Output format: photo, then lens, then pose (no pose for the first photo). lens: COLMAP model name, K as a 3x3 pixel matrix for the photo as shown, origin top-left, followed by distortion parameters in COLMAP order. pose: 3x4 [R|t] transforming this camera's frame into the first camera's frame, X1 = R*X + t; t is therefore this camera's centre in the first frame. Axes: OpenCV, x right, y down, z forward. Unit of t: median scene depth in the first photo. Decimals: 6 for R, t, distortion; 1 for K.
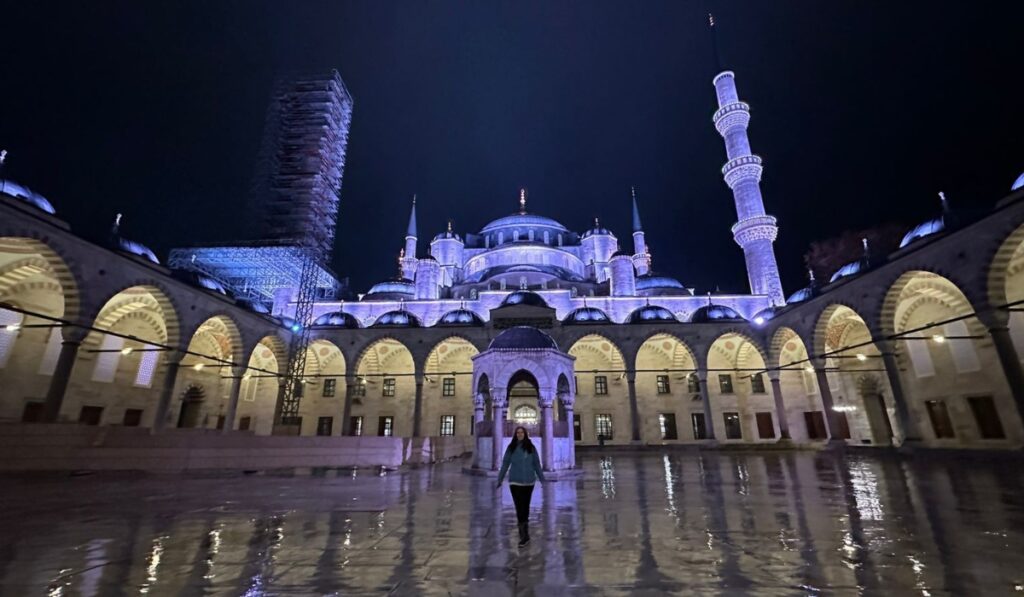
lens RADIAL K [[420.4, 0, 512.0], [0, 420.4, 298.5], [0, 0, 1]] dist [0.000664, 0.000014]
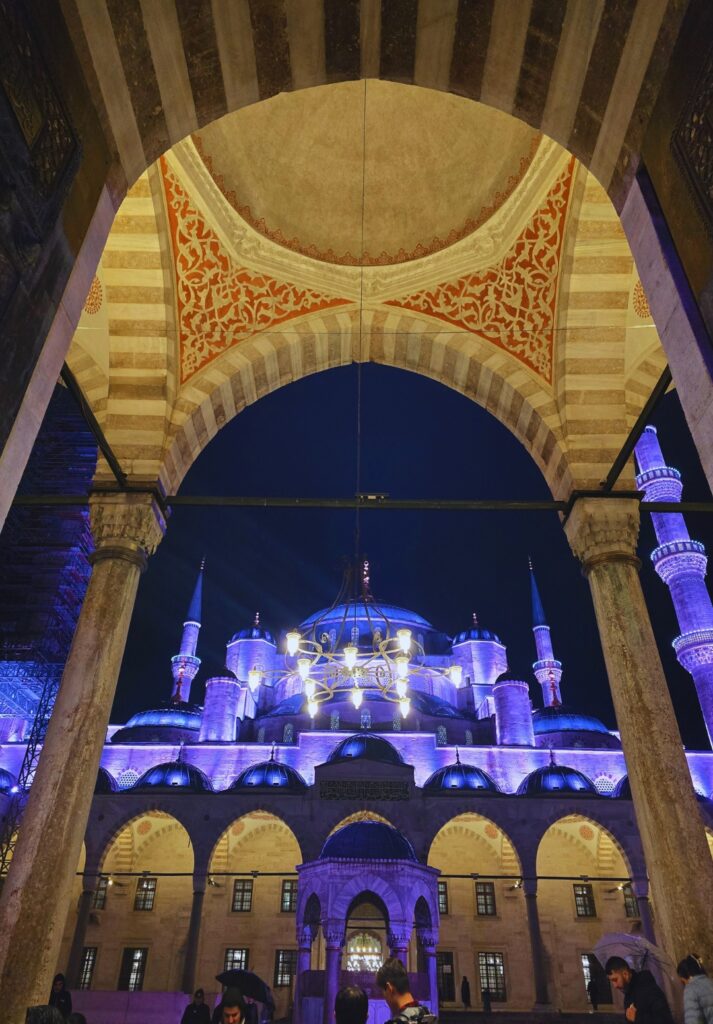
lens RADIAL K [[678.3, 0, 356.5], [0, 678.3, 512.0], [0, 0, 1]] dist [0.059384, -0.048683]
pose [[0.999347, 0.033810, 0.012783, -0.013174], [-0.028869, 0.959399, -0.280572, -0.053062], [-0.021750, 0.280019, 0.959748, -0.141514]]
